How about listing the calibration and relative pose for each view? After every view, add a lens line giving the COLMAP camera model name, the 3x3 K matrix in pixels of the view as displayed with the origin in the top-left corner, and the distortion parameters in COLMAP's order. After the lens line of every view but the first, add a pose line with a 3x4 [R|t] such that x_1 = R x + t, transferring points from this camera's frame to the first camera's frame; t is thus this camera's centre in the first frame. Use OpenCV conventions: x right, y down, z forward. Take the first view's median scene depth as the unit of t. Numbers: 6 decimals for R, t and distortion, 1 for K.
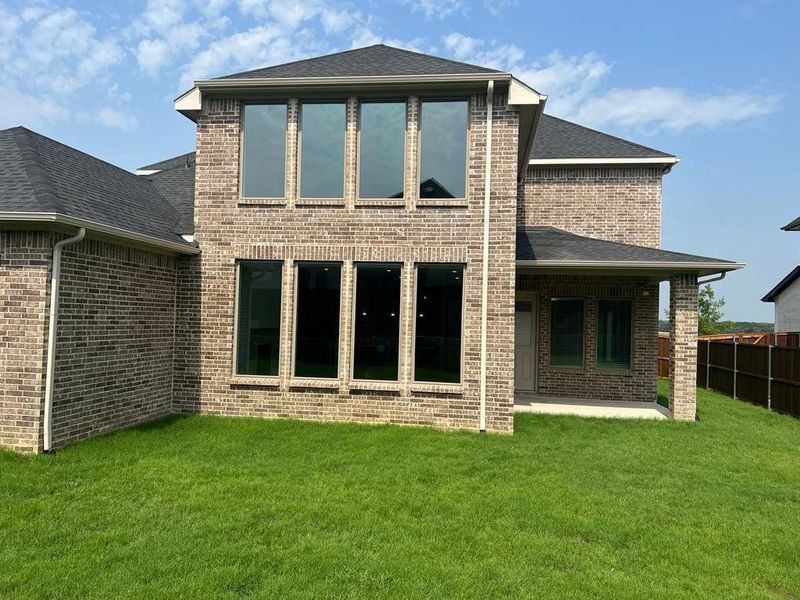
lens RADIAL K [[581.1, 0, 400.9], [0, 581.1, 303.0], [0, 0, 1]] dist [0.002789, -0.000661]
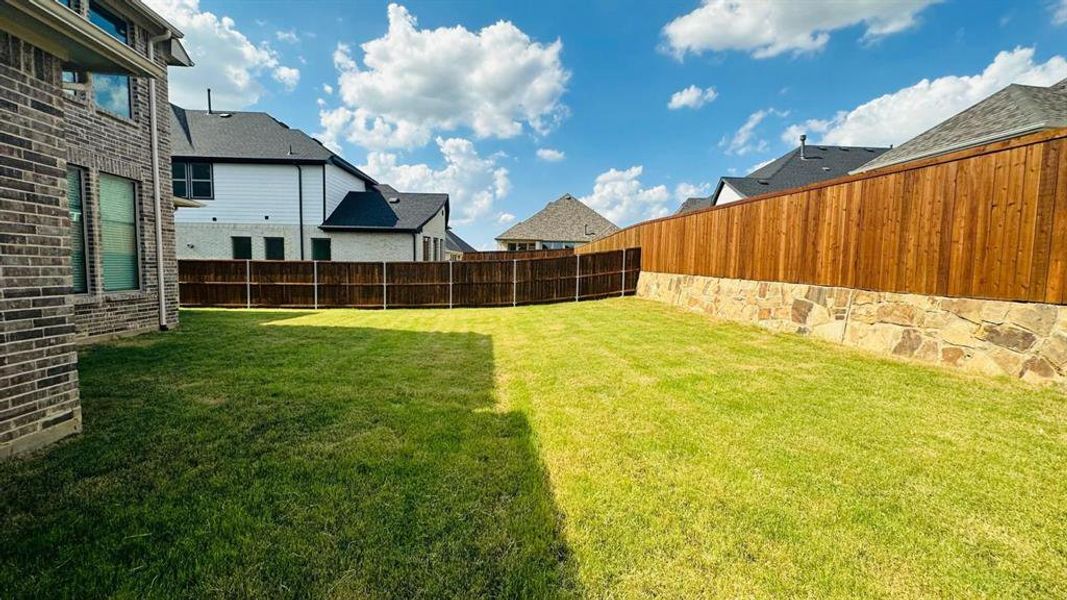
lens RADIAL K [[422.9, 0, 533.9], [0, 422.9, 298.1], [0, 0, 1]] dist [0.000374, 0.000172]
pose [[-0.241455, -0.097375, 0.965514, -1.008801], [-0.055830, 0.994699, 0.086357, 0.048542], [-0.968805, -0.033053, -0.245612, 0.536168]]
